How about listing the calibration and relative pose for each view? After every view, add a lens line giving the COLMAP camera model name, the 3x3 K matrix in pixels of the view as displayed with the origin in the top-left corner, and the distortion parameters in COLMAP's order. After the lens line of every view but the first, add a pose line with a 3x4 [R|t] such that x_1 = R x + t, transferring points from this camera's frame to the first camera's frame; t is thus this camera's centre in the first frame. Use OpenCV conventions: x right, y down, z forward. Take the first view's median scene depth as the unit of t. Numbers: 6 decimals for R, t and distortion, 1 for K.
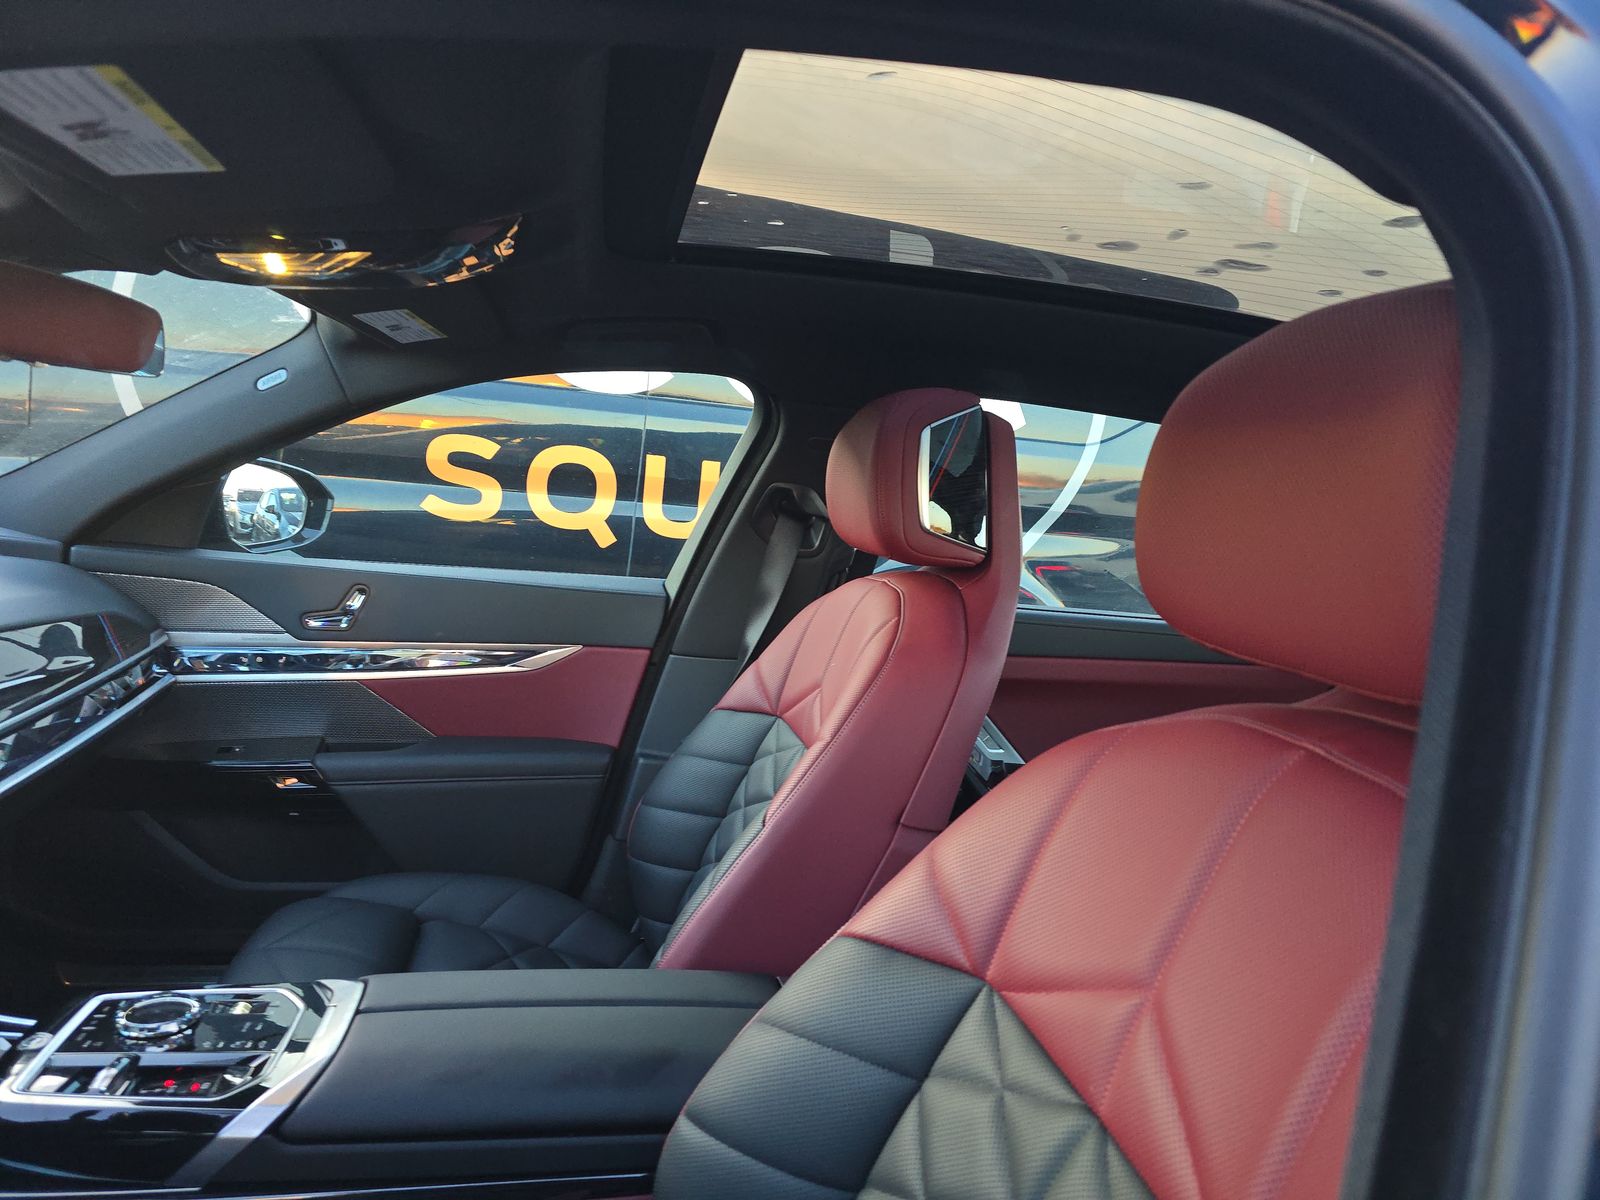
lens RADIAL K [[1041.3, 0, 811.7], [0, 1041.3, 608.6], [0, 0, 1]] dist [0.084903, -0.104038]
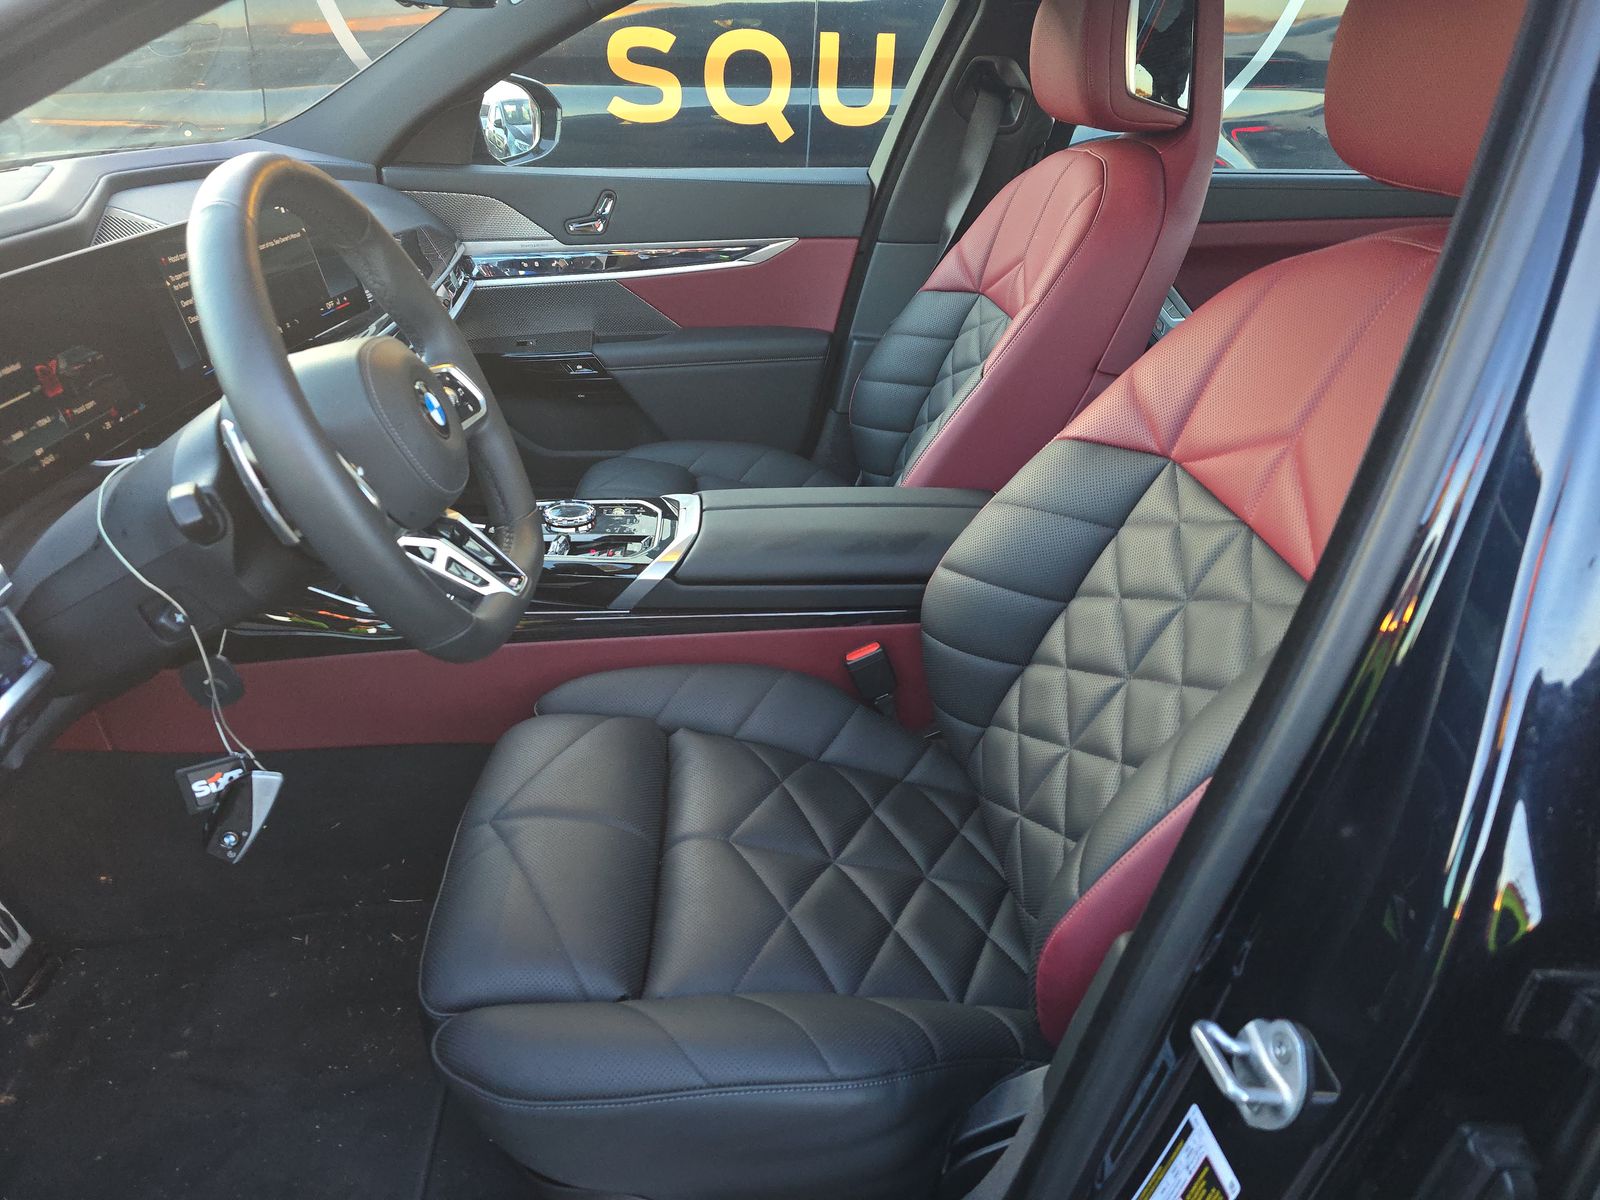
lens RADIAL K [[1041.3, 0, 811.7], [0, 1041.3, 608.6], [0, 0, 1]] dist [0.084903, -0.104038]
pose [[0.988406, -0.005676, -0.151727, -0.040626], [0.059294, 0.934383, 0.351302, 0.012403], [0.139777, -0.356226, 0.923886, -0.181392]]
